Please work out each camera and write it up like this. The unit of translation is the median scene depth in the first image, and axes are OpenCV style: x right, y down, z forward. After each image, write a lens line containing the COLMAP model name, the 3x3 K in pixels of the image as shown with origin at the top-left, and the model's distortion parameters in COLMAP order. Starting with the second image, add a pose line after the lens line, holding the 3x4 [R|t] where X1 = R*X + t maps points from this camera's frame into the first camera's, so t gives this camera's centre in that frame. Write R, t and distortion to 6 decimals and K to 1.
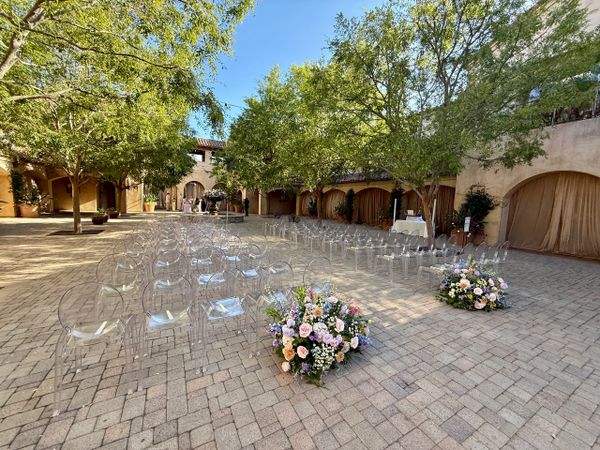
lens RADIAL K [[236.8, 0, 300.0], [0, 236.8, 225.0], [0, 0, 1]] dist [0.001344, 0.000179]
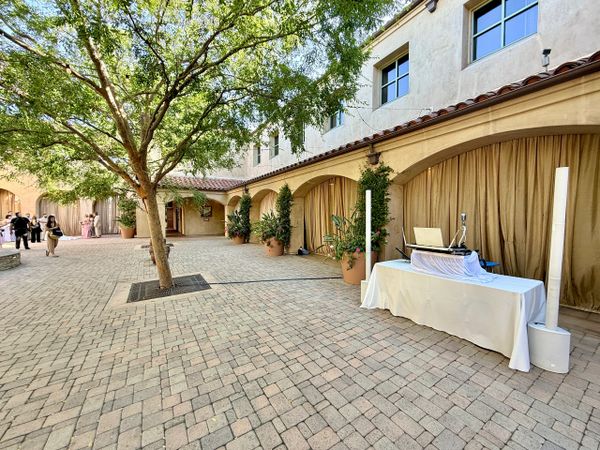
lens RADIAL K [[236.8, 0, 300.0], [0, 236.8, 225.0], [0, 0, 1]] dist [0.001344, 0.000179]
pose [[0.997263, -0.034352, 0.065473, 0.222851], [0.038166, 0.997591, -0.057921, -0.039606], [-0.063326, 0.060261, 0.996172, 0.535253]]
